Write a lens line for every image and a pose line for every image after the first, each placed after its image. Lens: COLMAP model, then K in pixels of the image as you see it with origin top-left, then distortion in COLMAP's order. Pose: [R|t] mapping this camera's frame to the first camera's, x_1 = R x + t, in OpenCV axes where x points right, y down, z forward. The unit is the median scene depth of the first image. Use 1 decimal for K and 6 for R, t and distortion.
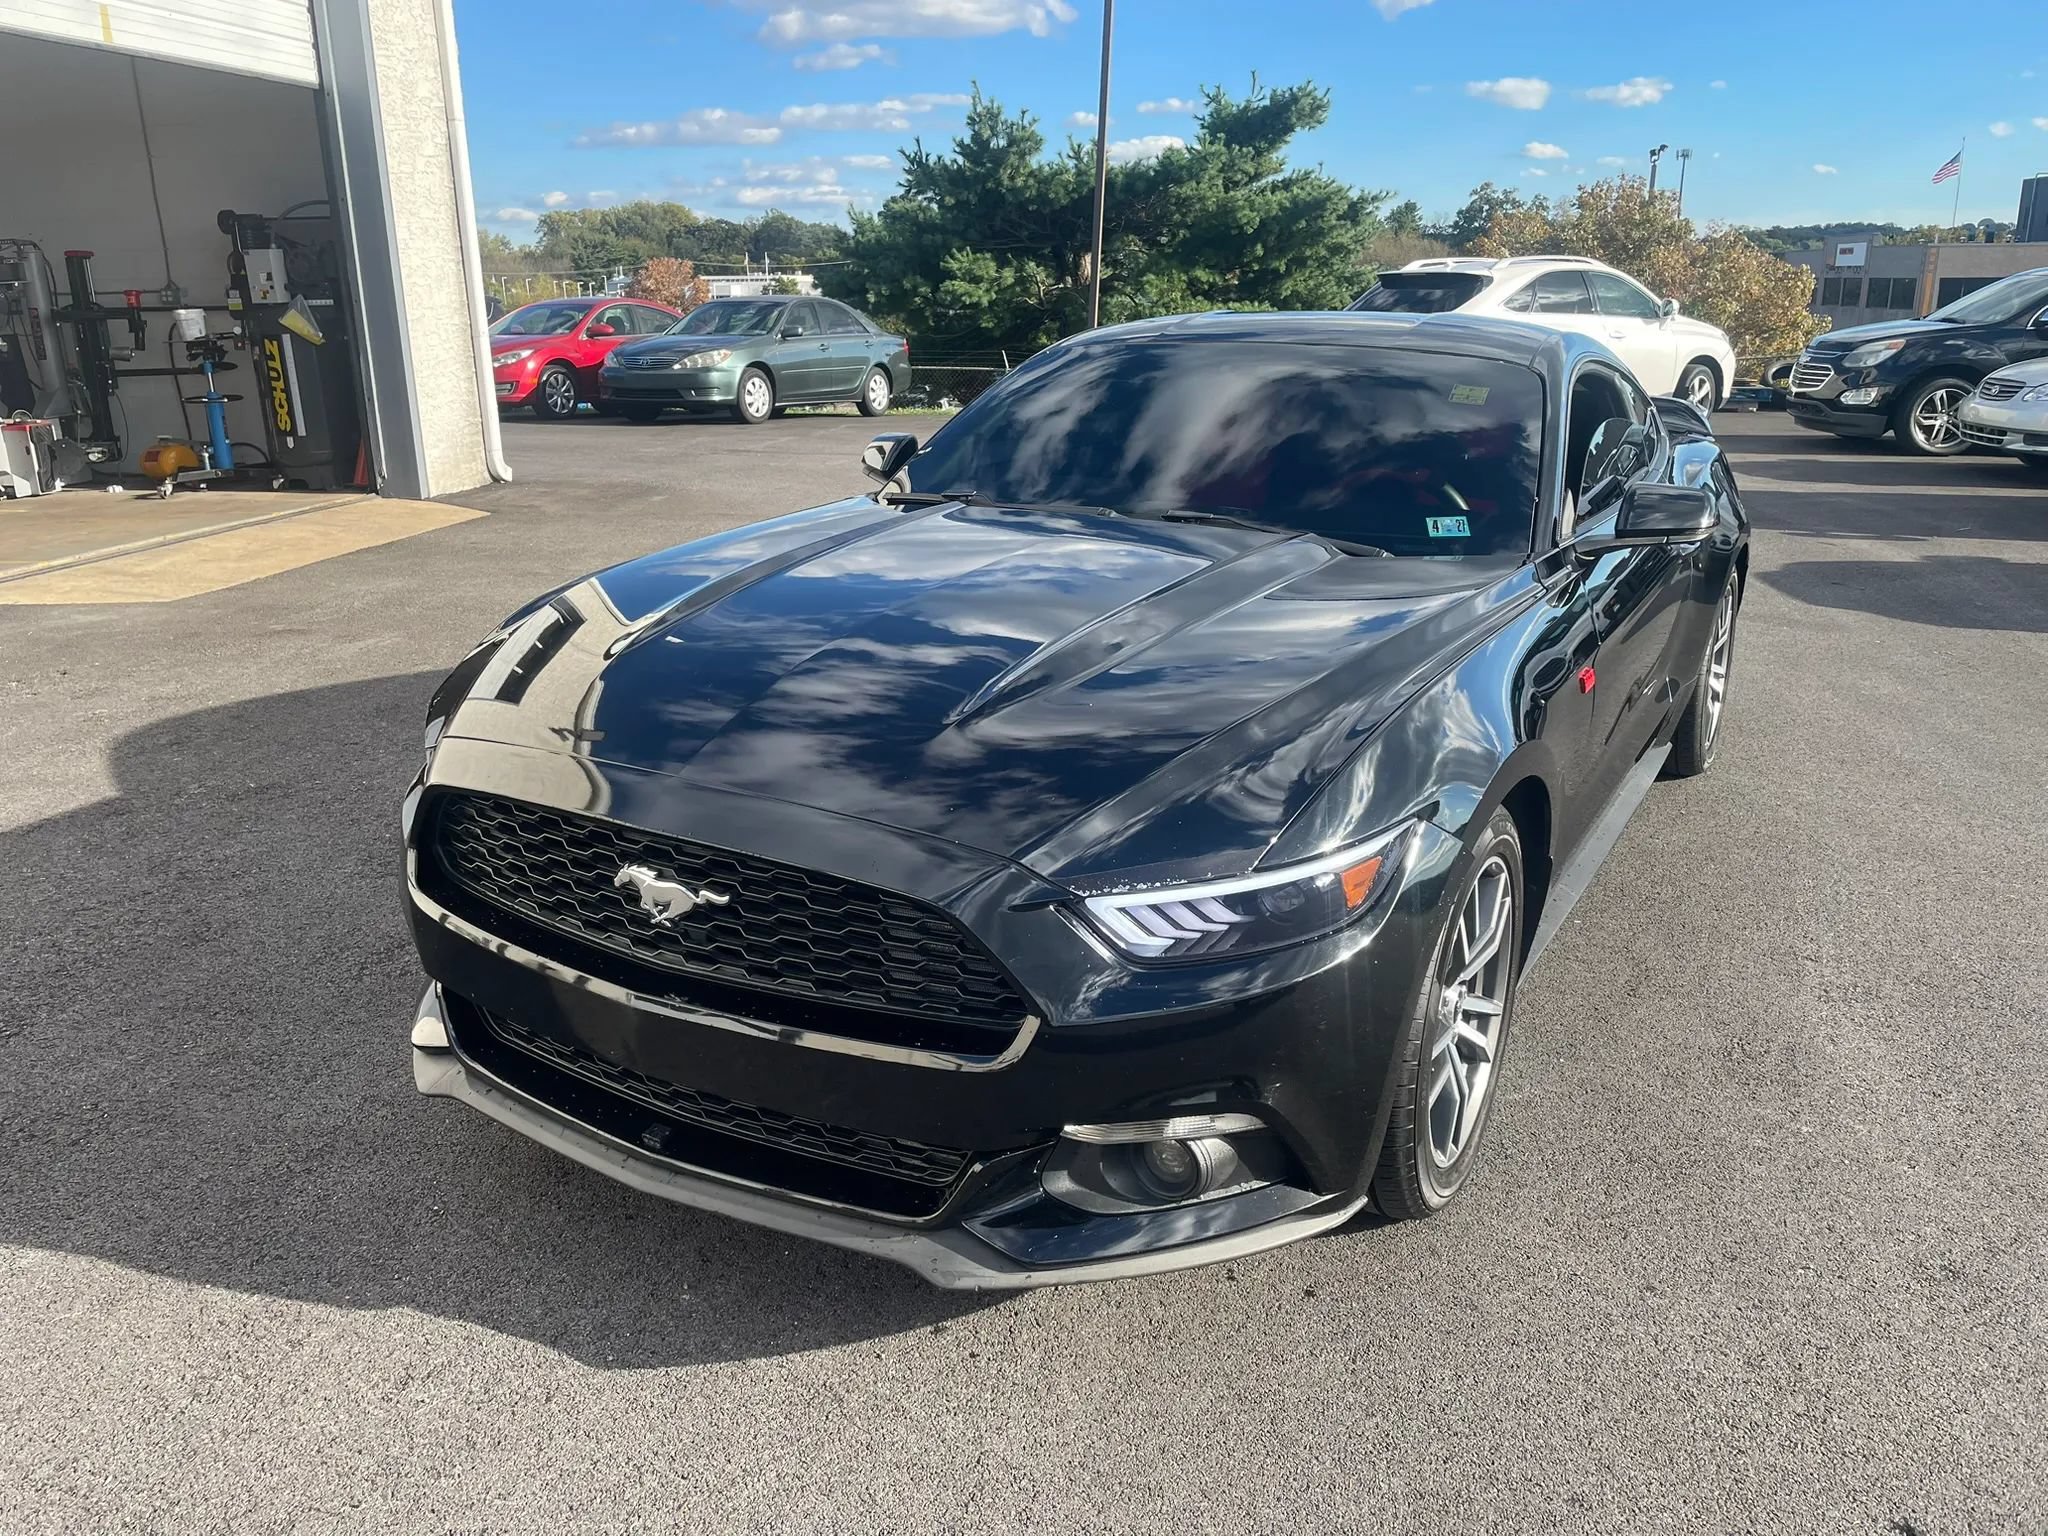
lens RADIAL K [[1543.6, 0, 1017.1], [0, 1543.6, 766.0], [0, 0, 1]] dist [0.082795, -0.107099]
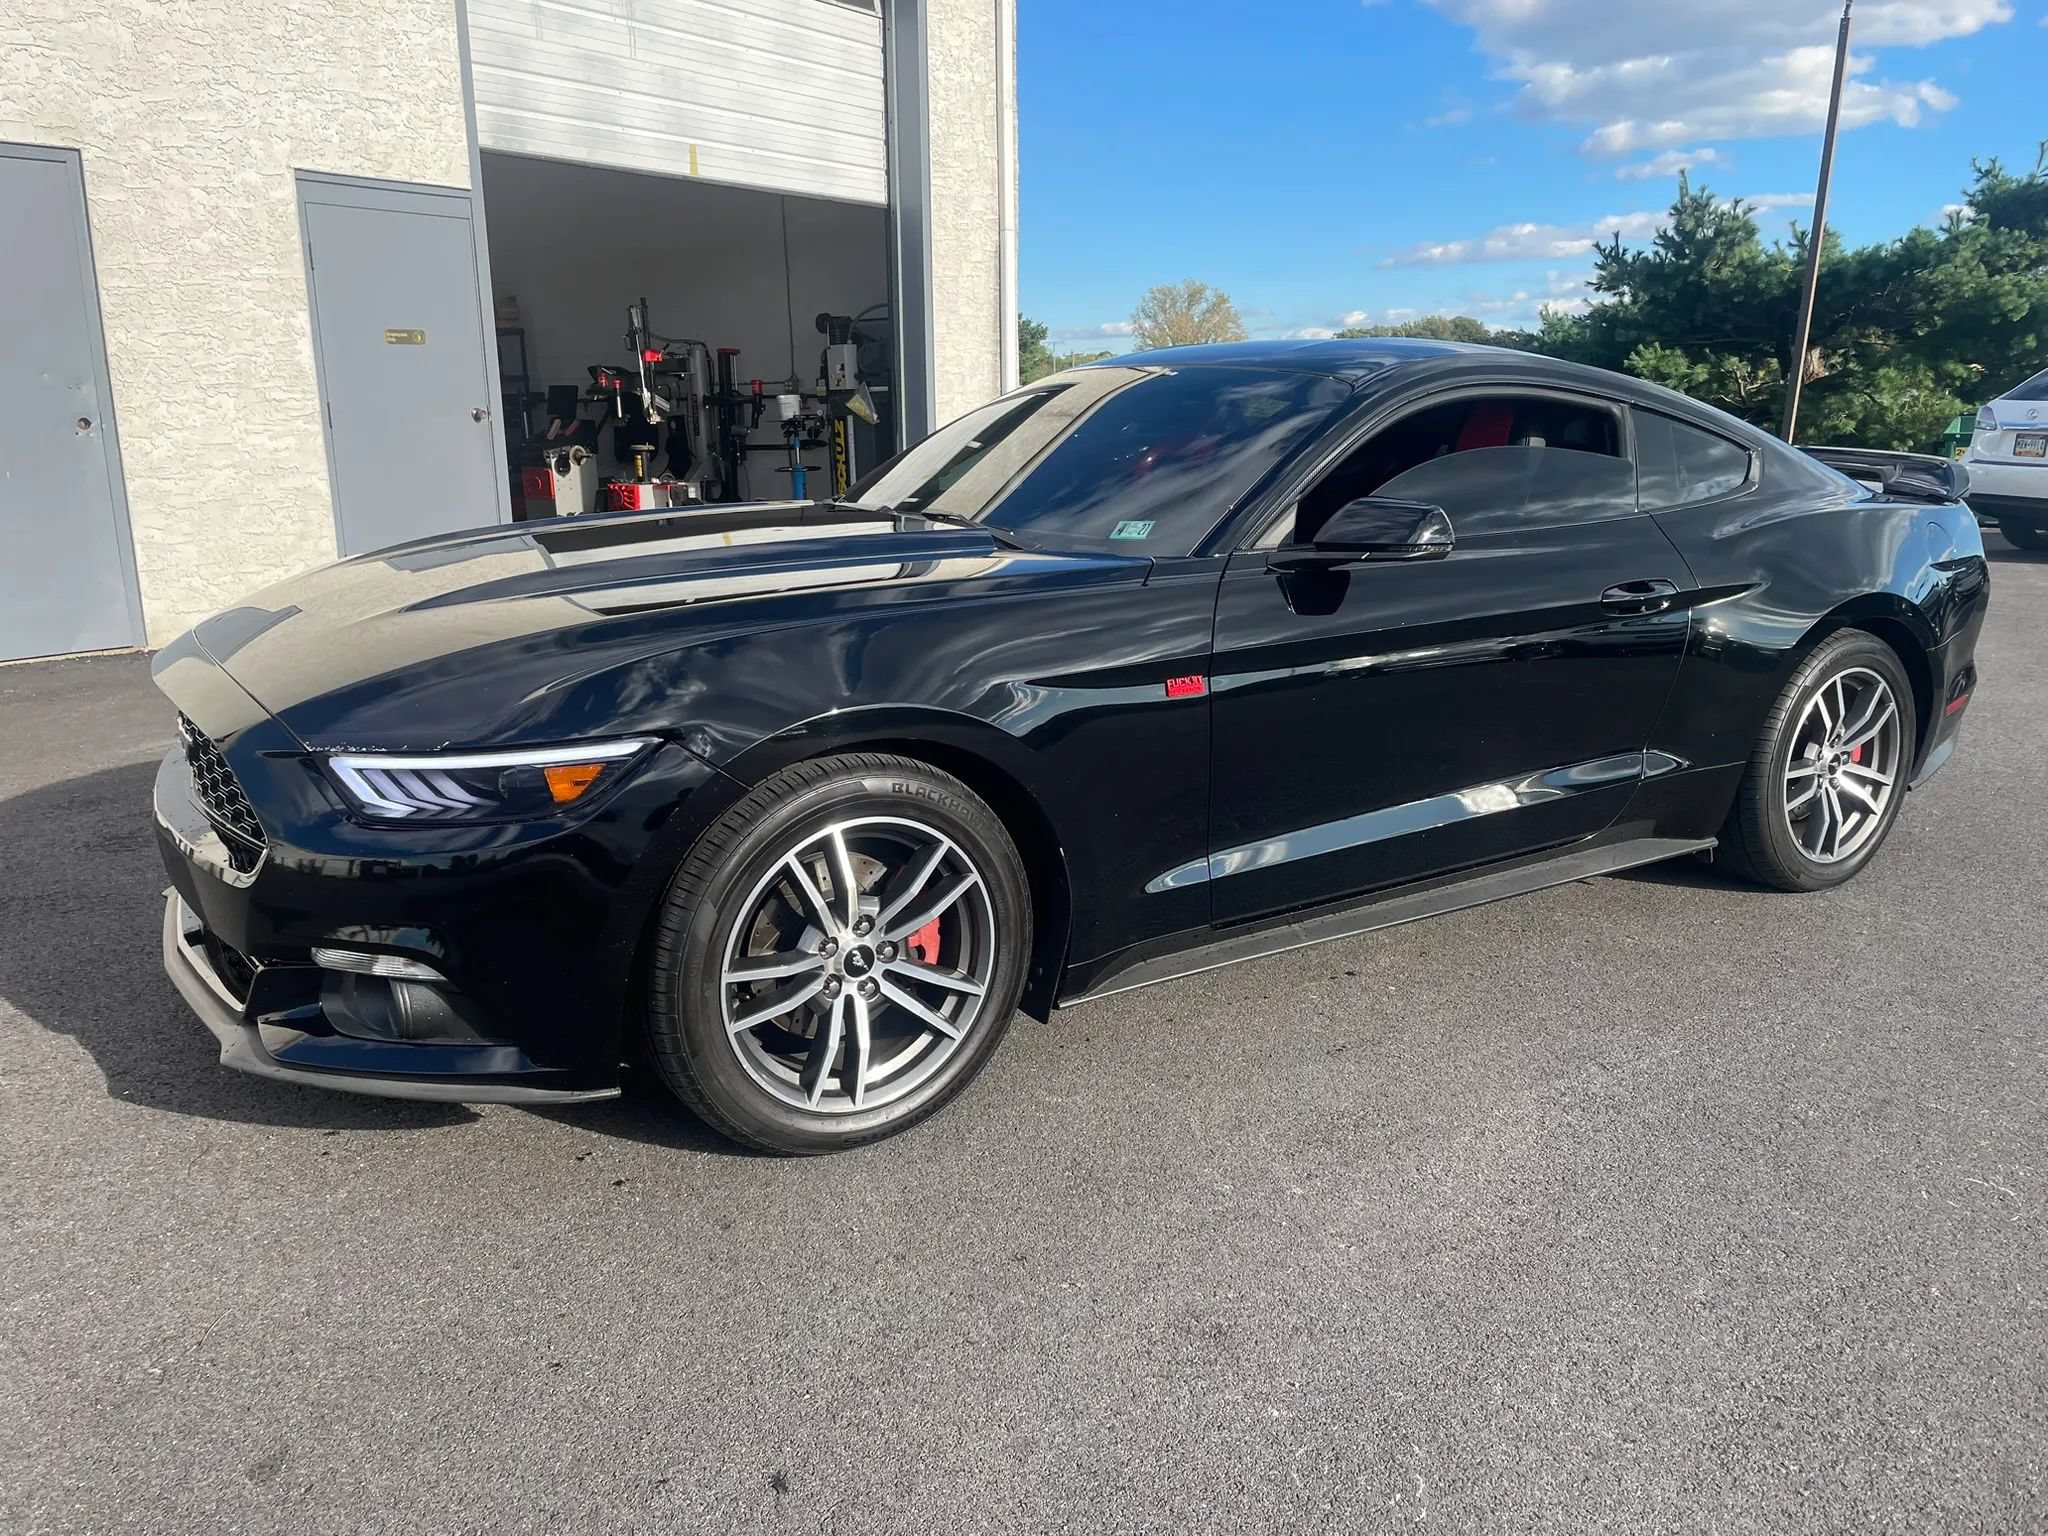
lens RADIAL K [[1543.6, 0, 1017.1], [0, 1543.6, 766.0], [0, 0, 1]] dist [0.082795, -0.107099]
pose [[0.887719, 0.105452, -0.448146, 0.194109], [-0.135396, 0.990166, -0.035209, 0.011635], [0.440026, 0.091933, 0.893267, 0.029134]]
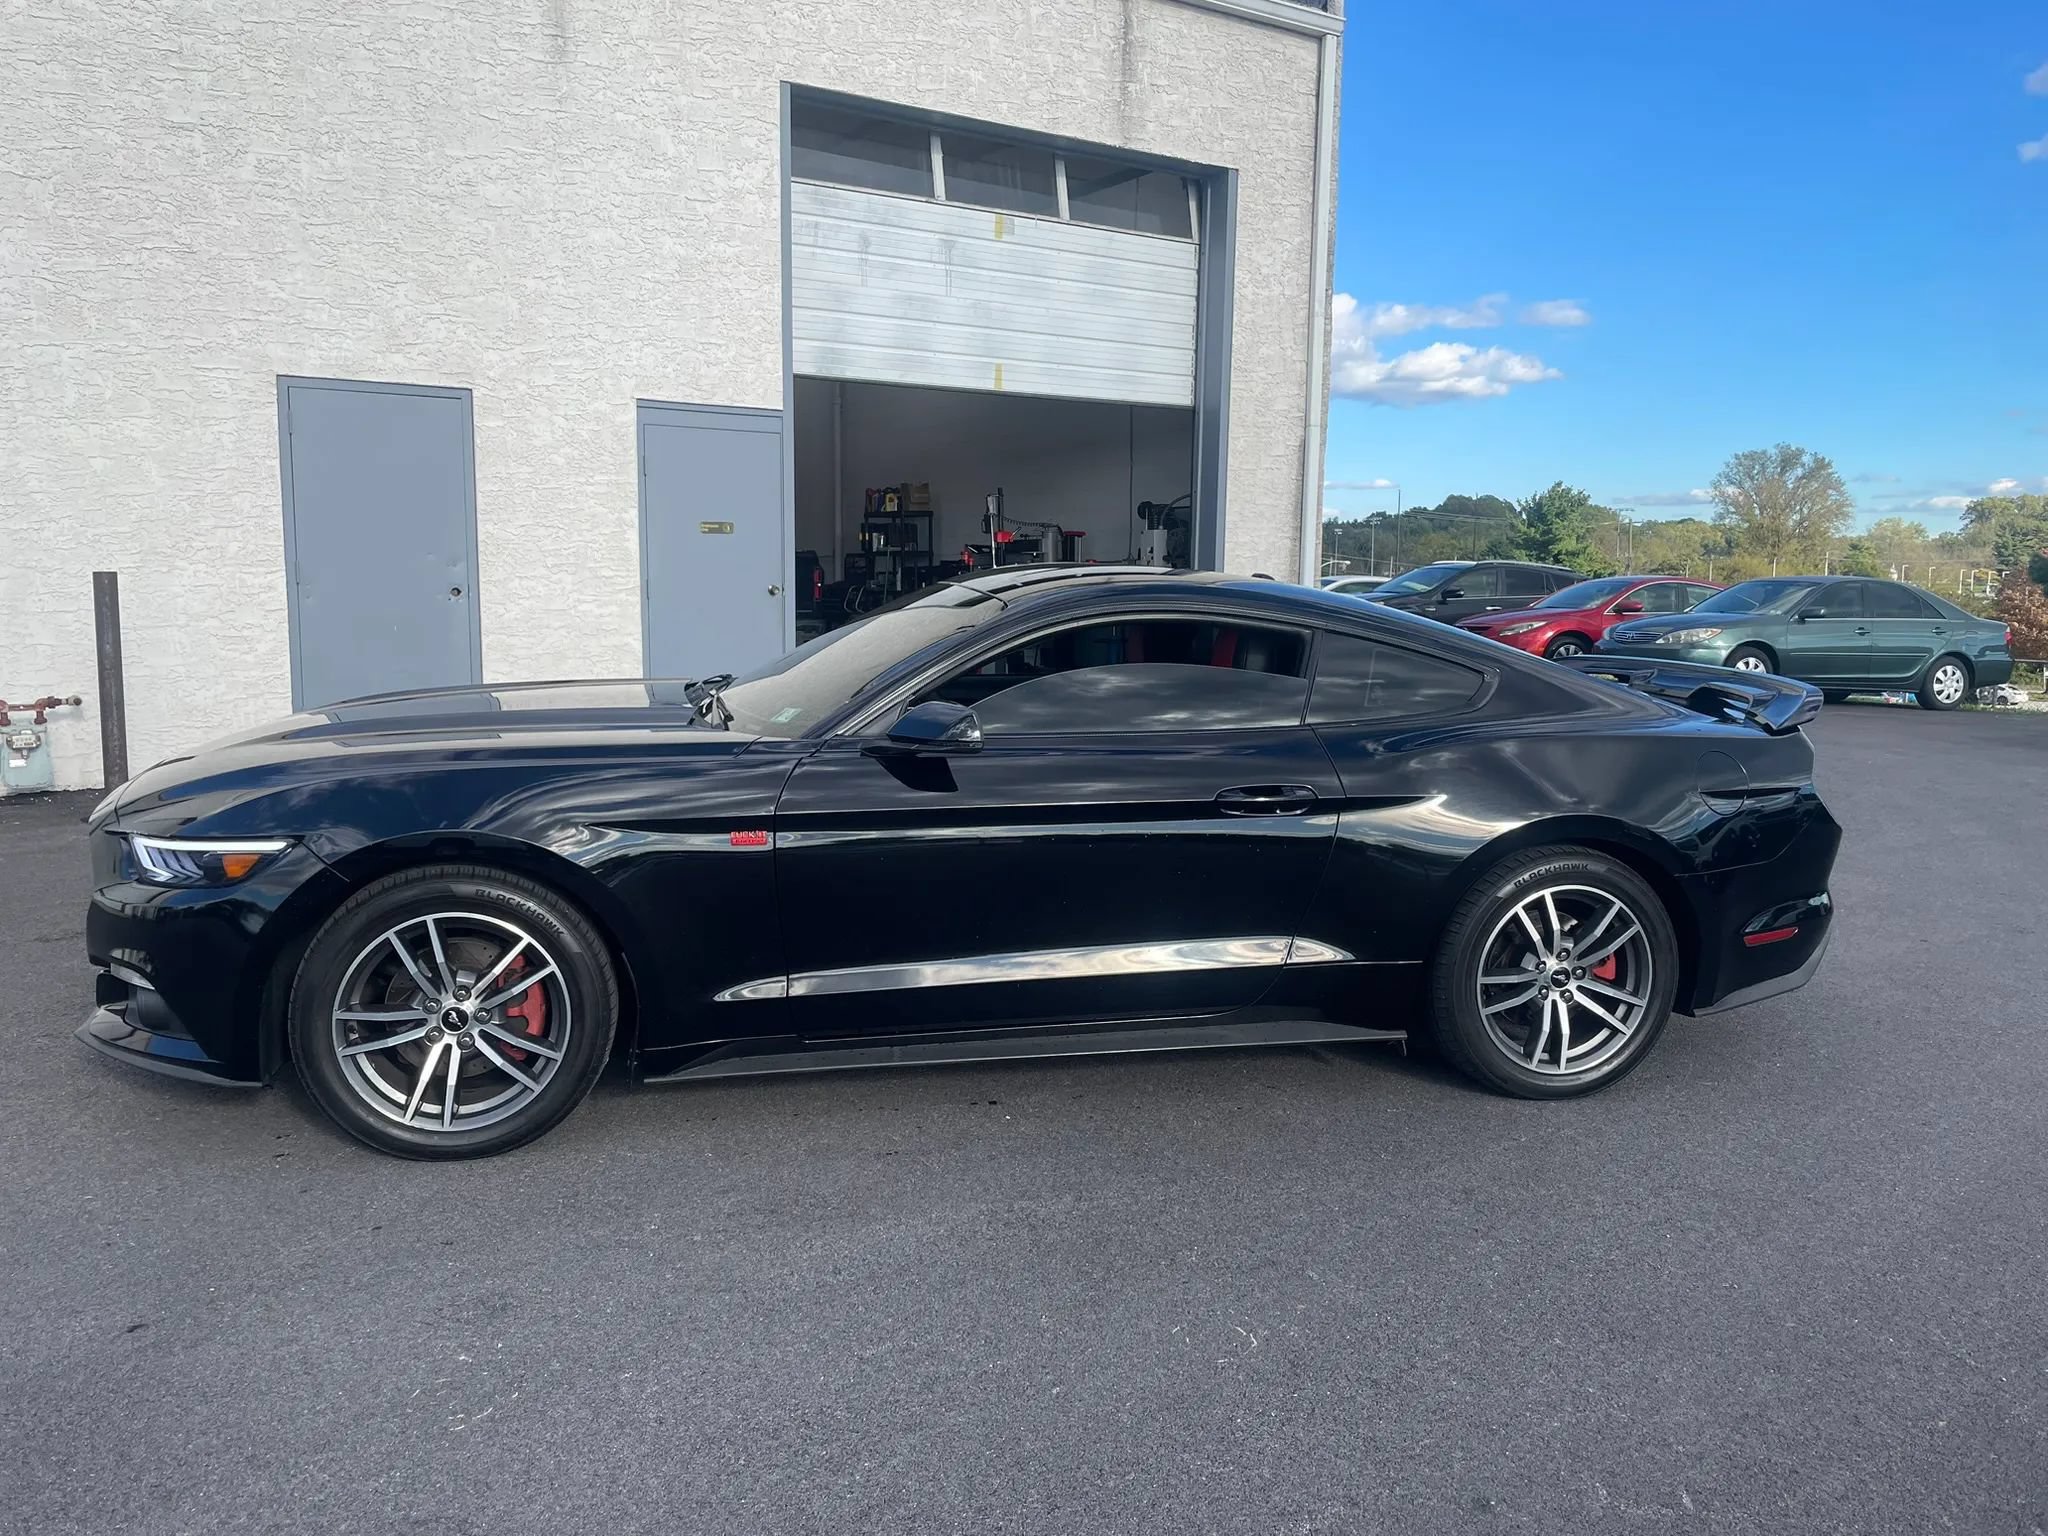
lens RADIAL K [[1543.6, 0, 1017.1], [0, 1543.6, 766.0], [0, 0, 1]] dist [0.082795, -0.107099]
pose [[0.676596, 0.111440, -0.727873, 0.383839], [-0.235661, 0.969263, -0.070662, -0.020336], [0.697626, 0.219341, 0.682061, 0.082308]]
